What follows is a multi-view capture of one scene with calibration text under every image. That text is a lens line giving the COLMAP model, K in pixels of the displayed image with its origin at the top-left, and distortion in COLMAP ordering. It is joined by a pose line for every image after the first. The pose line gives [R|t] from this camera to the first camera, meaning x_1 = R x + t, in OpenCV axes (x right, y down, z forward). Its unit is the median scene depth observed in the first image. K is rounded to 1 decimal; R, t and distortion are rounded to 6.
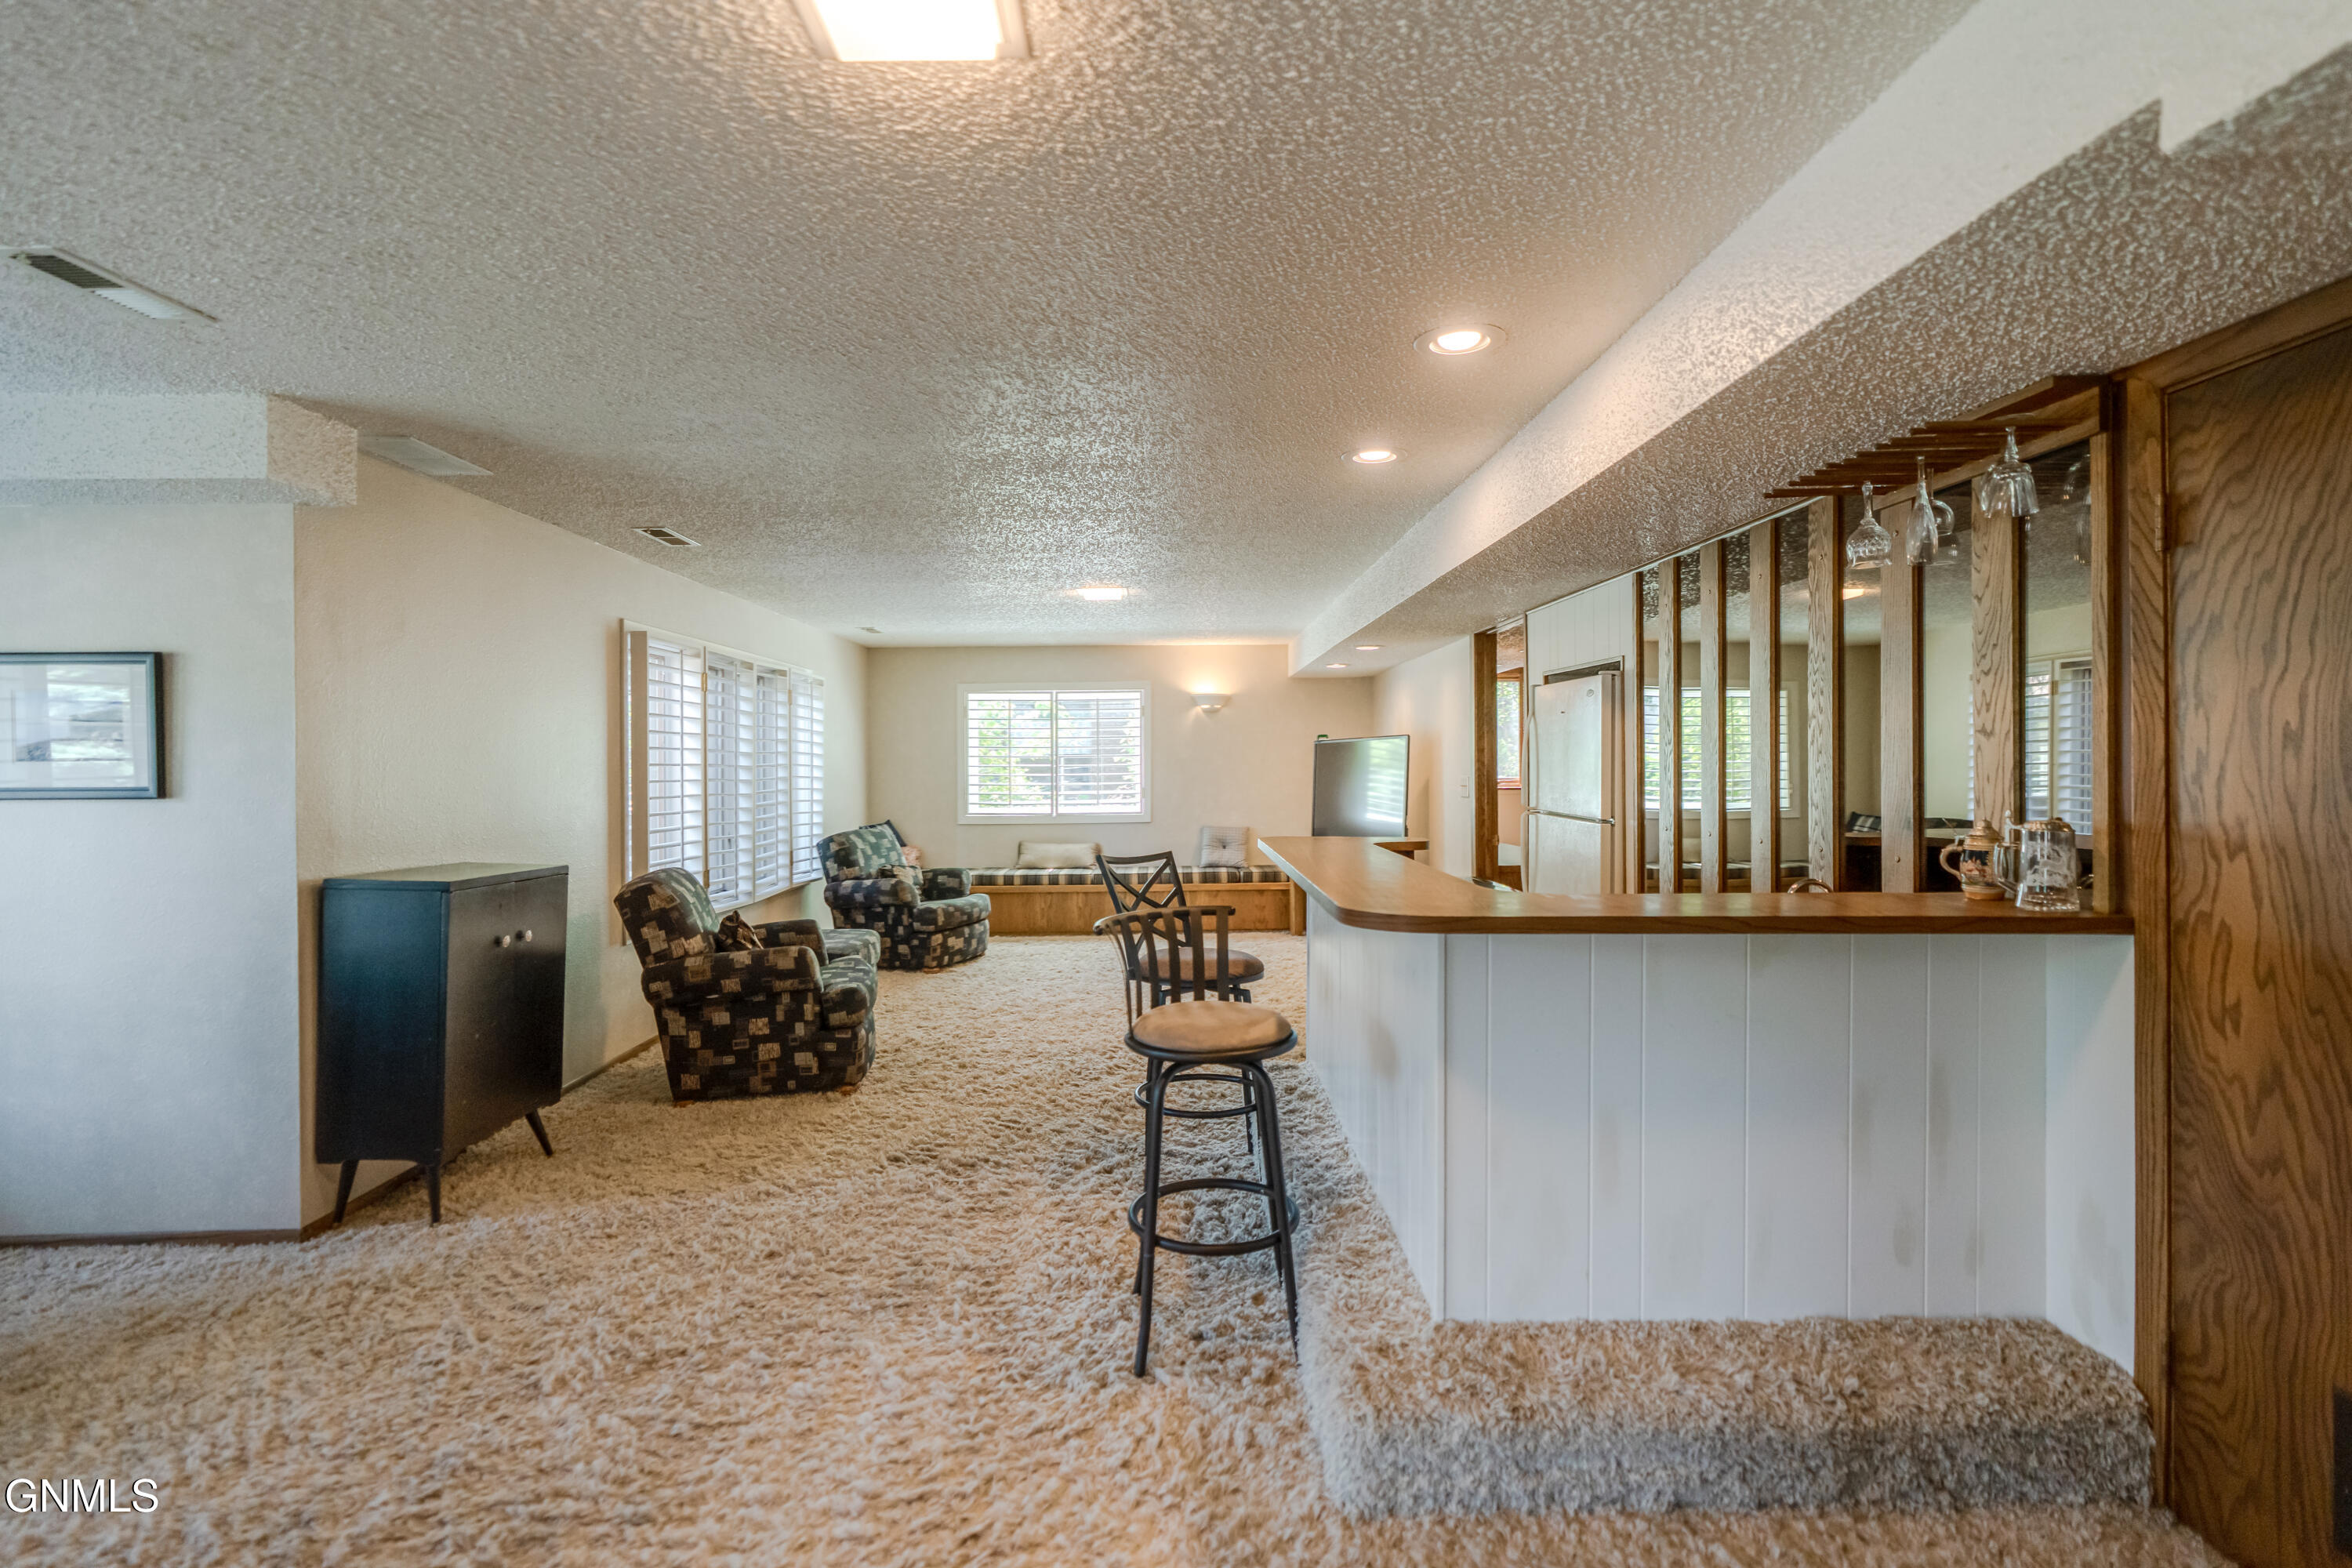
lens RADIAL K [[1116.5, 0, 1168.7], [0, 1116.5, 768.3], [0, 0, 1]] dist [-0.003432, -0.000480]
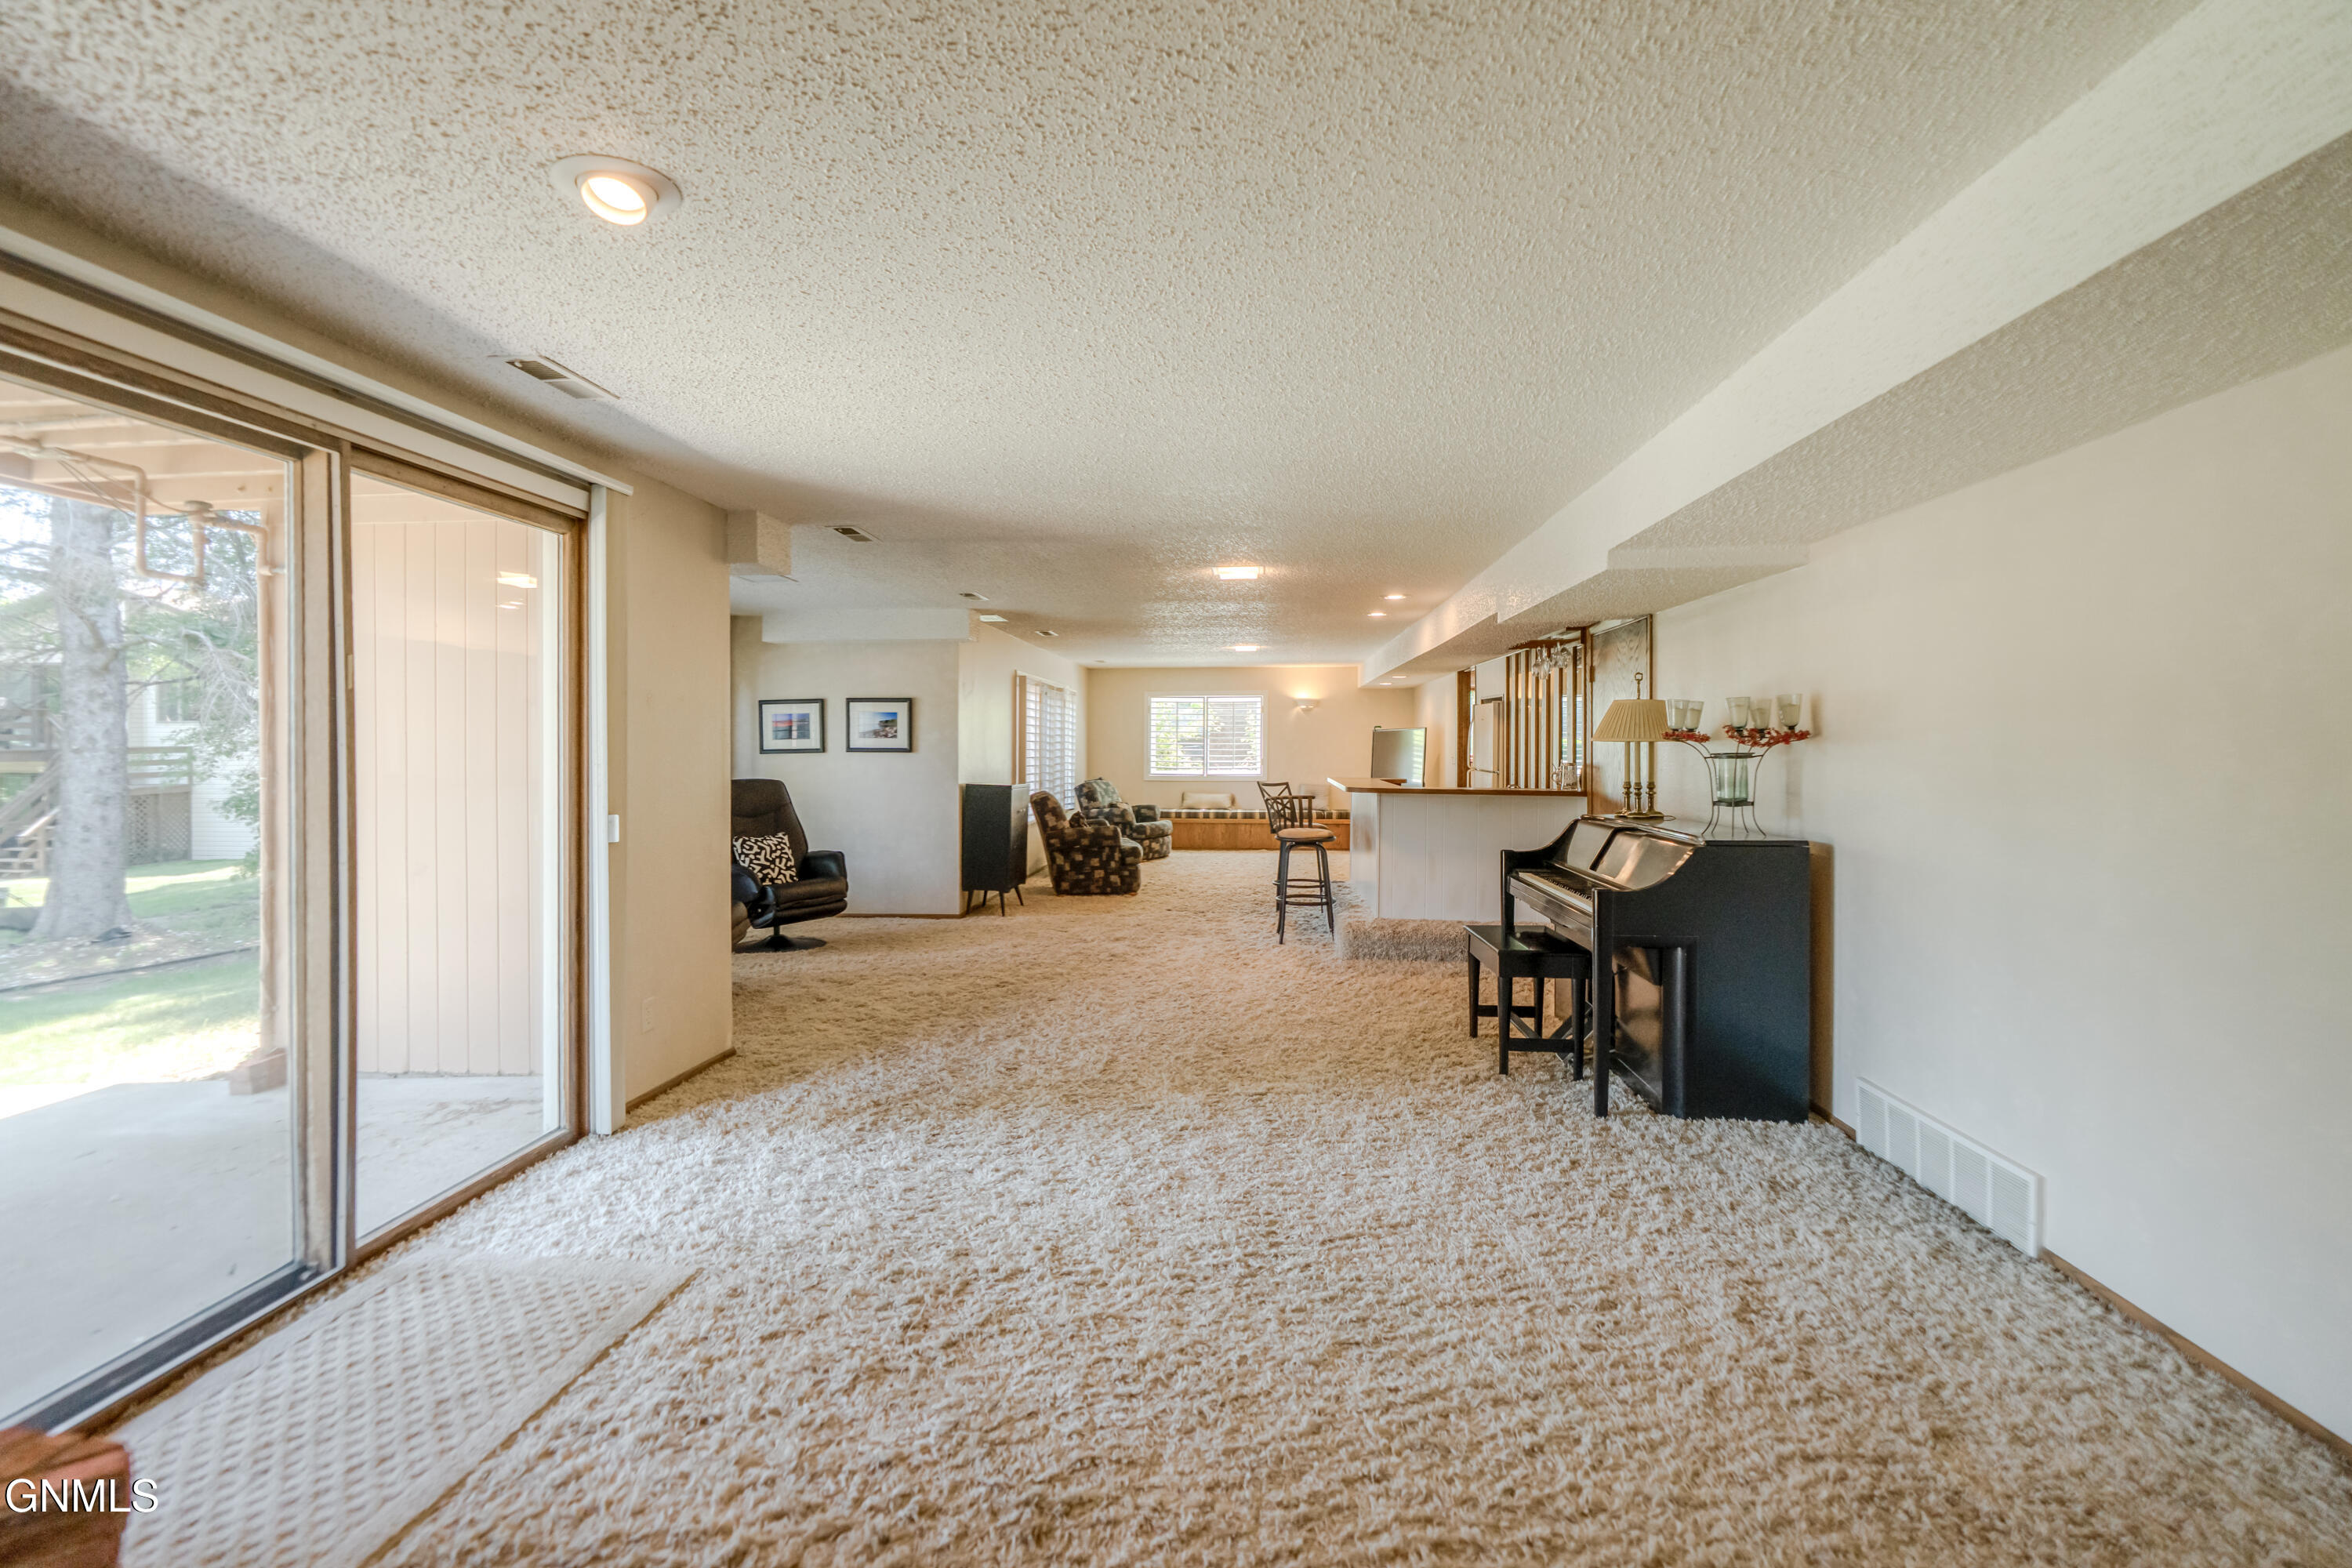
lens RADIAL K [[1116.5, 0, 1168.7], [0, 1116.5, 768.3], [0, 0, 1]] dist [-0.003432, -0.000480]
pose [[0.996355, 0.012460, -0.084394, -0.043776], [-0.010971, 0.999776, 0.018088, 0.008093], [0.084601, -0.017096, 0.996268, -1.158531]]
